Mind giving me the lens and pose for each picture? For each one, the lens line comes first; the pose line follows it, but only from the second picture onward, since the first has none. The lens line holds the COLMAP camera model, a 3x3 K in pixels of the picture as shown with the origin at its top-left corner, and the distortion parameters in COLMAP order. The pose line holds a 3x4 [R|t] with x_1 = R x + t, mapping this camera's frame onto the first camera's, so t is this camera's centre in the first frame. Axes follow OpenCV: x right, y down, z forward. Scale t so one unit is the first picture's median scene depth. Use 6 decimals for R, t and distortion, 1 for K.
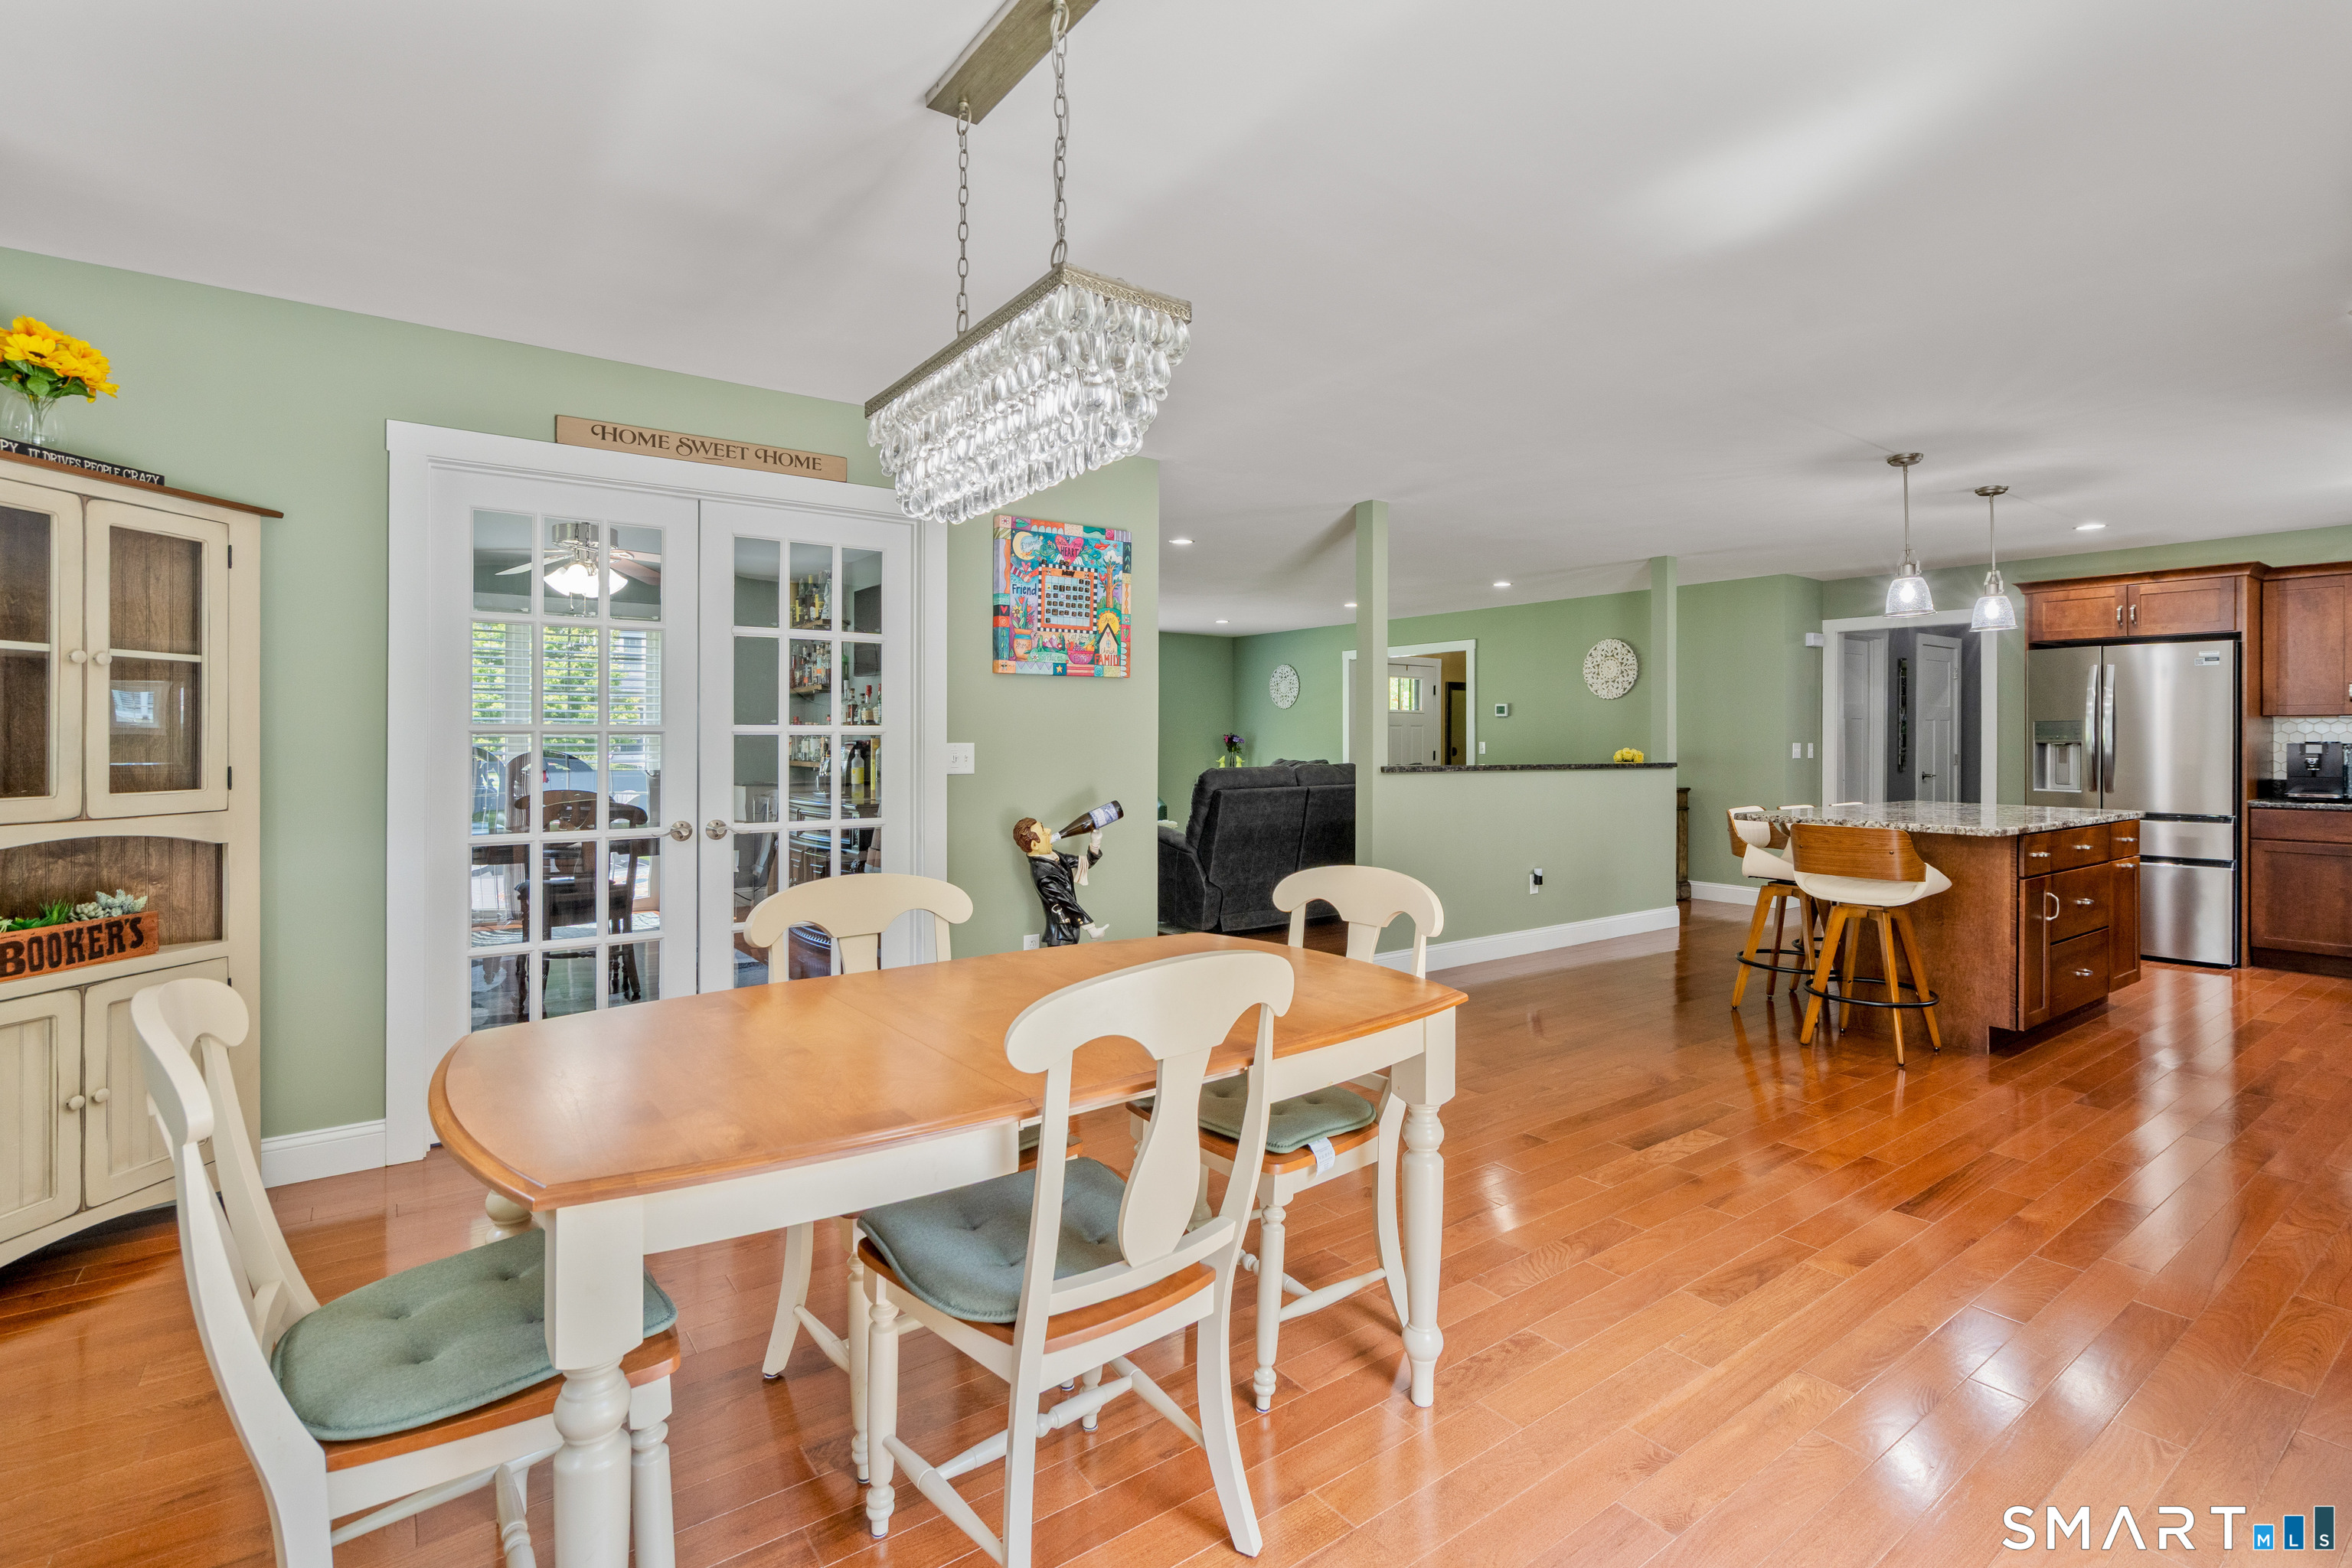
lens RADIAL K [[1082.4, 0, 1175.9], [0, 1082.4, 737.5], [0, 0, 1]] dist [-0.004525, 0.002203]
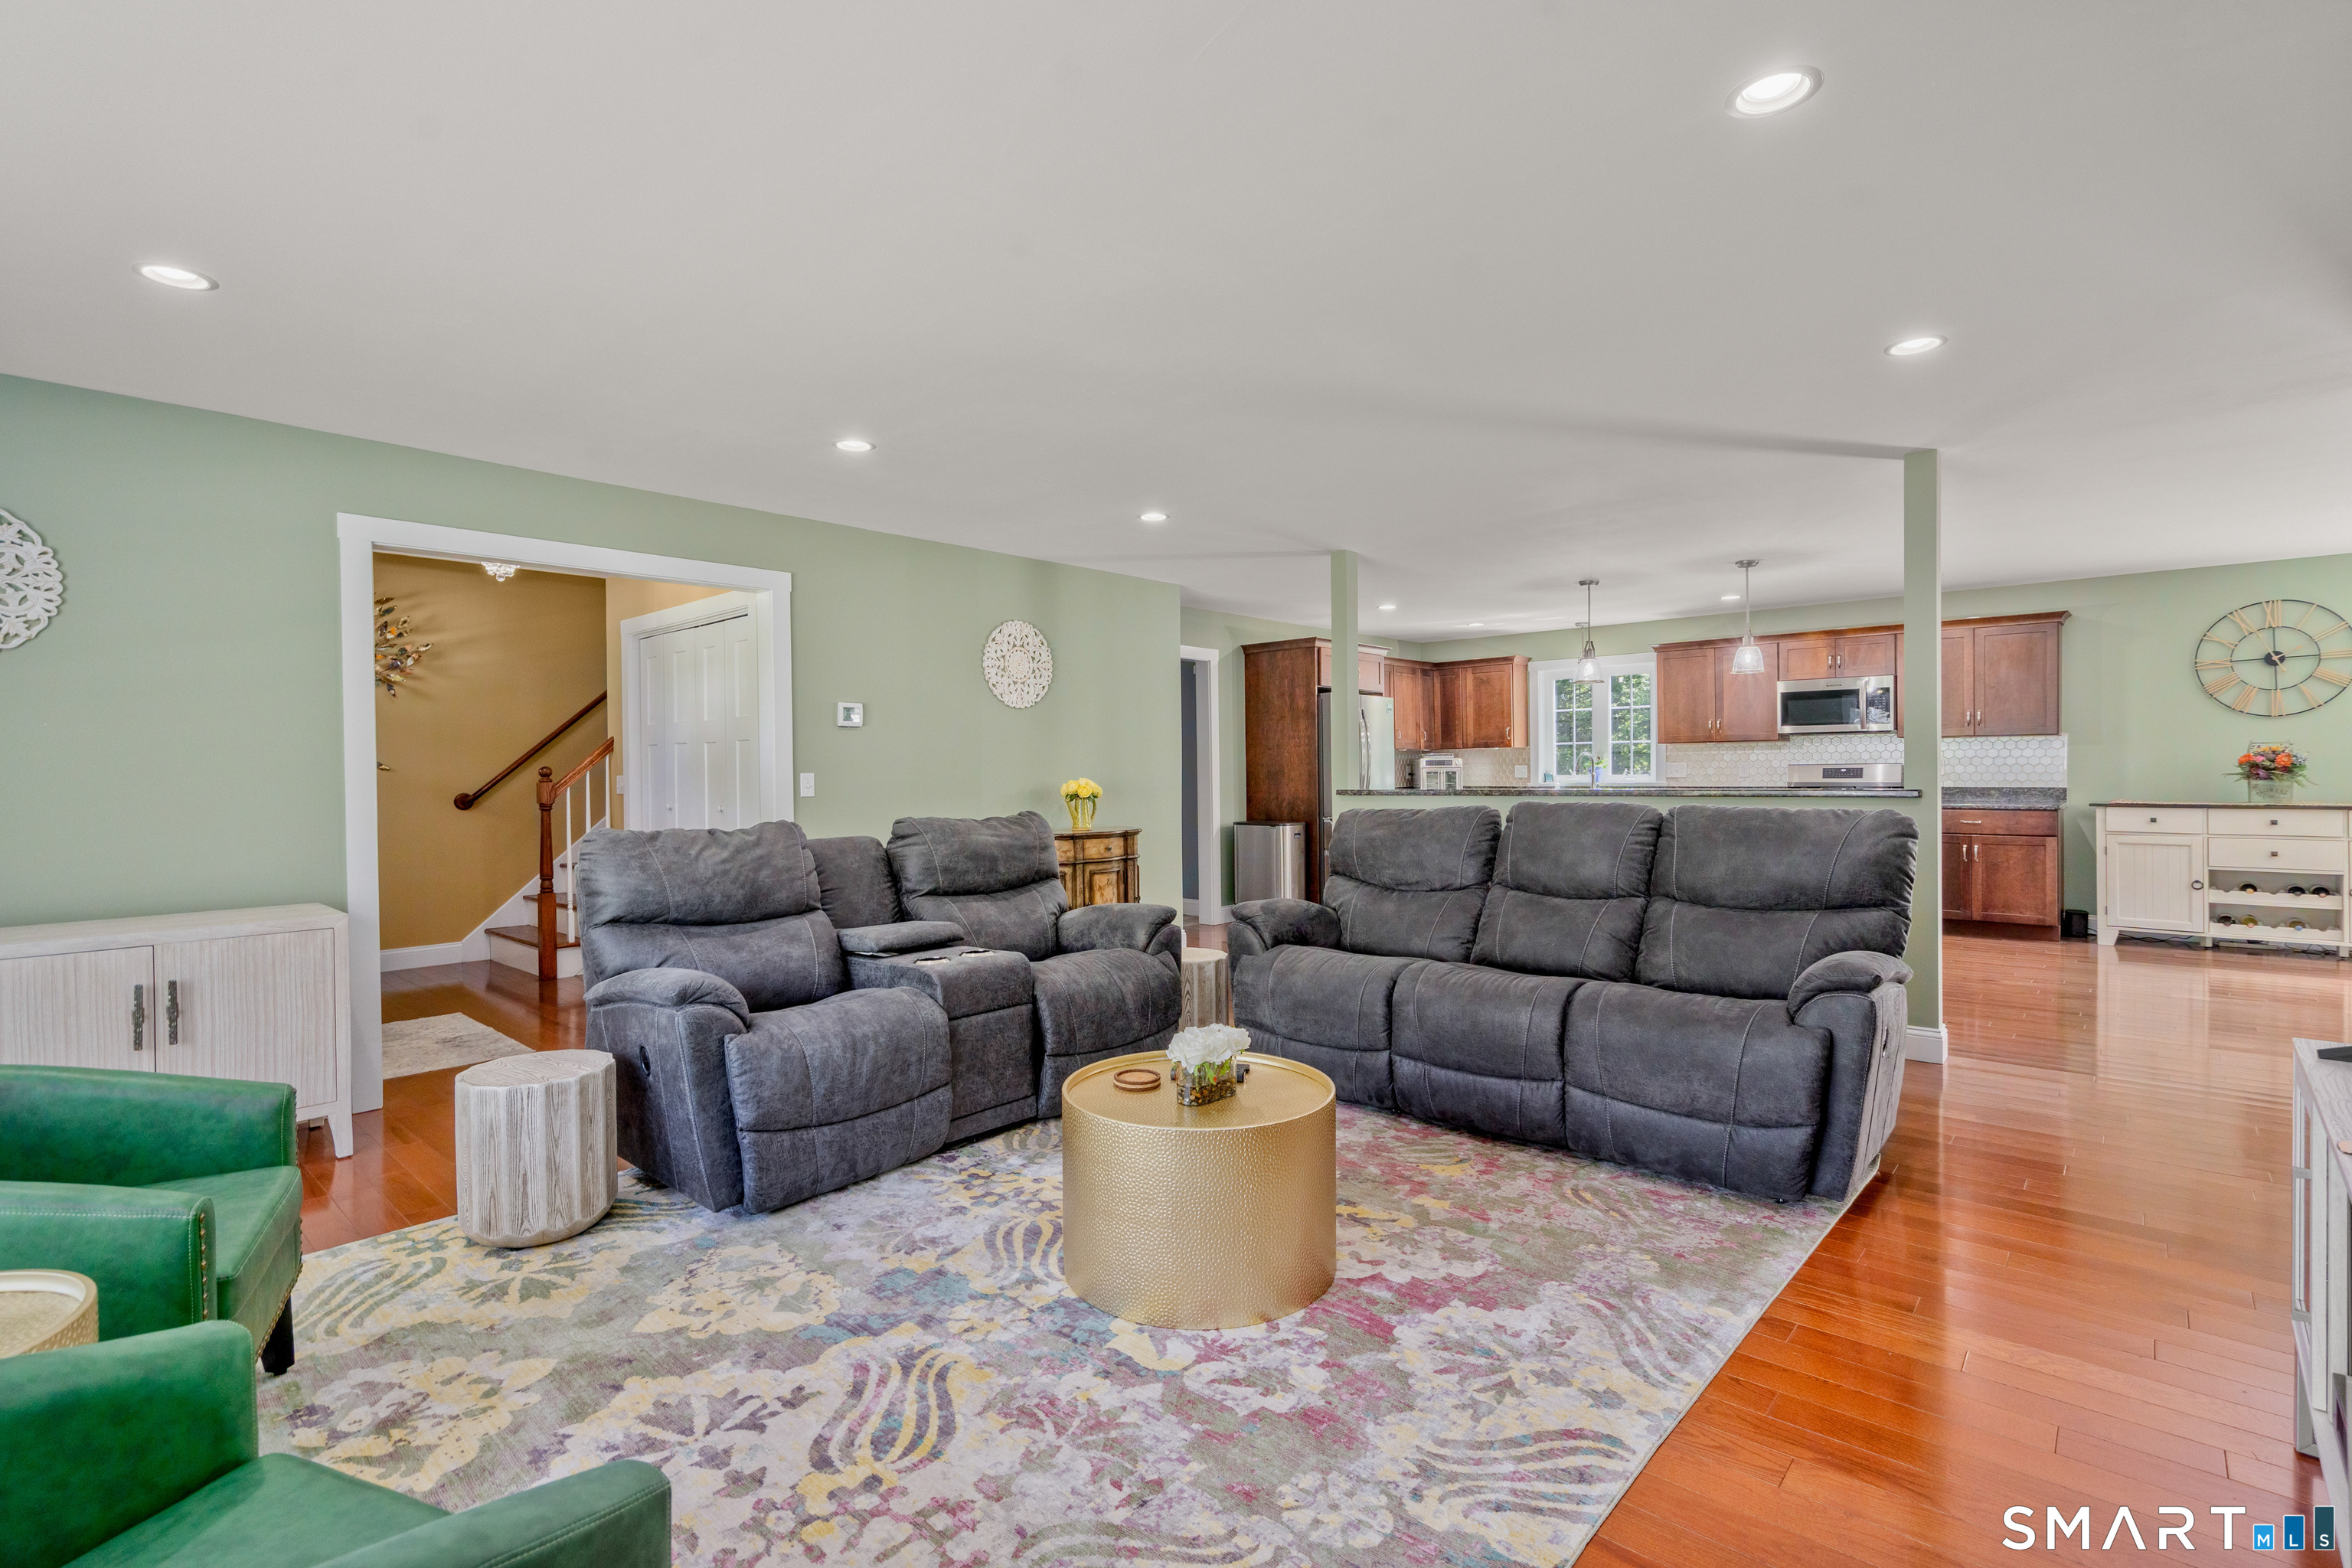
lens RADIAL K [[1082.4, 0, 1166.9], [0, 1082.4, 783.2], [0, 0, 1]] dist [-0.004525, 0.002203]
pose [[-0.208469, -0.011823, 0.977957, -0.449353], [0.008561, 0.999867, 0.013913, 0.006149], [-0.977991, 0.011273, -0.208340, 1.614285]]
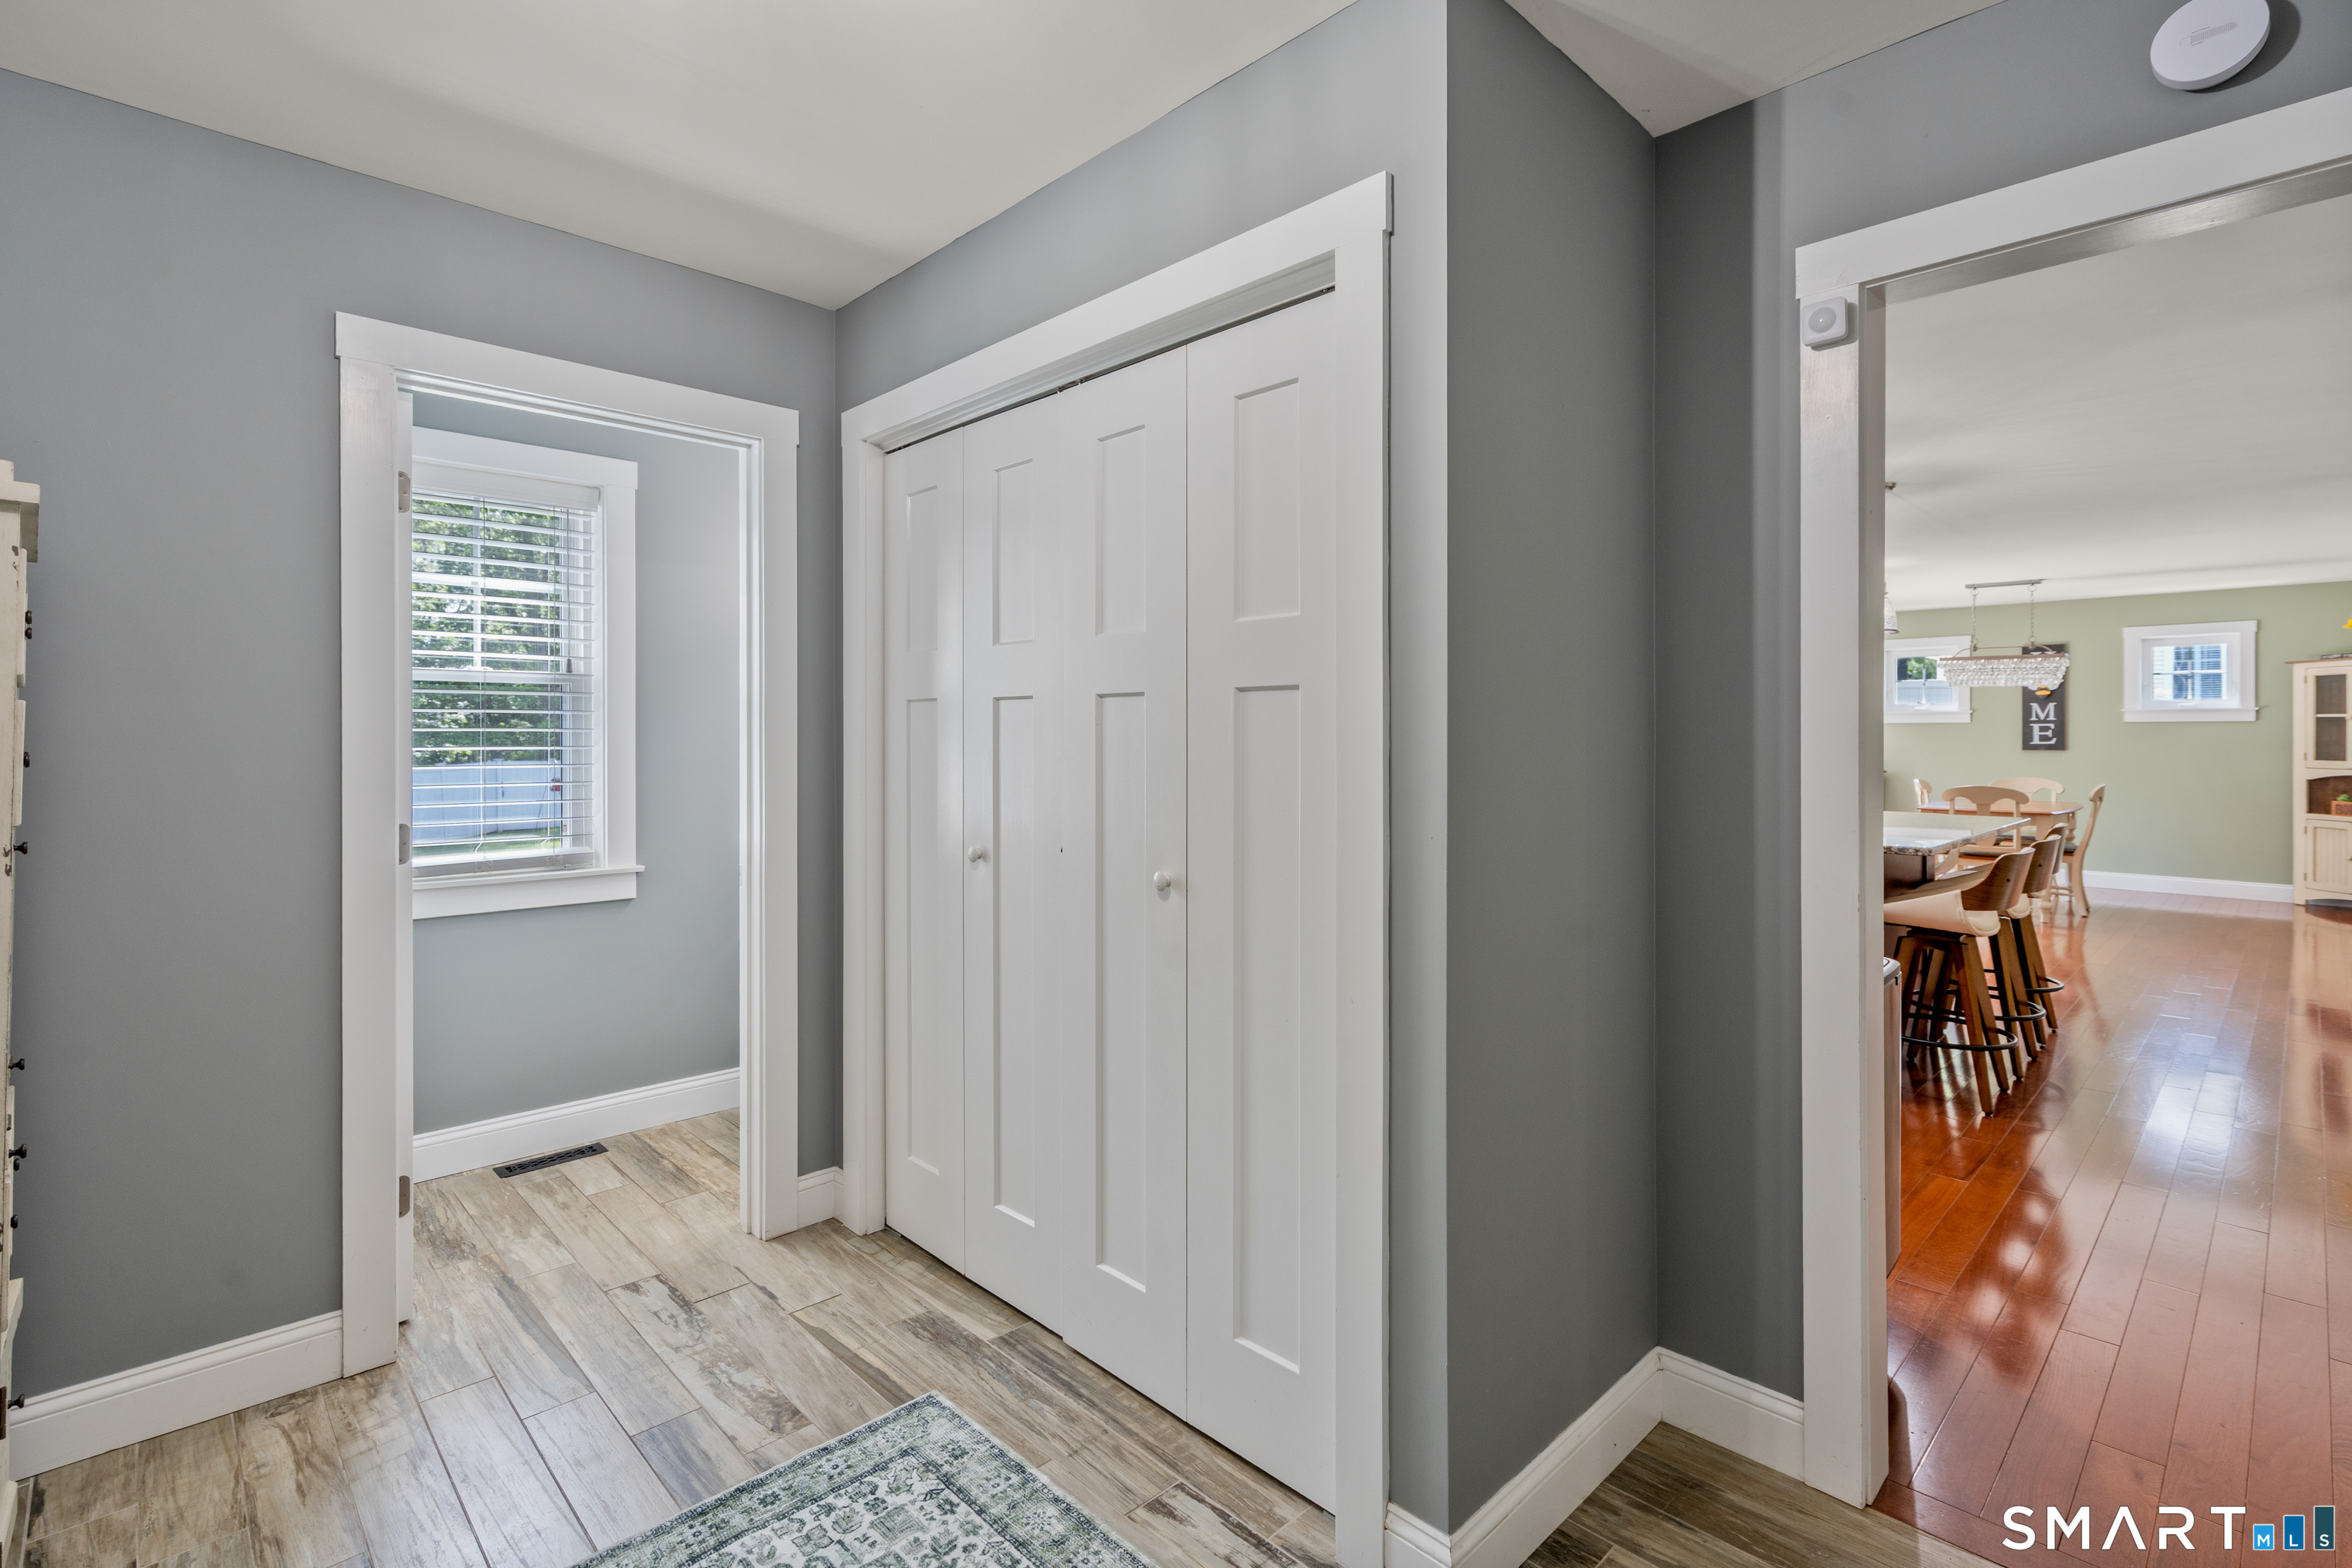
lens RADIAL K [[1082.4, 0, 1179.4], [0, 1082.4, 739.2], [0, 0, 1]] dist [-0.004525, 0.002203]
pose [[-0.990522, 0.000839, -0.137351, 1.179572], [0.000650, 0.999999, 0.001419, -0.007656], [0.137352, 0.001316, -0.990521, 1.534664]]
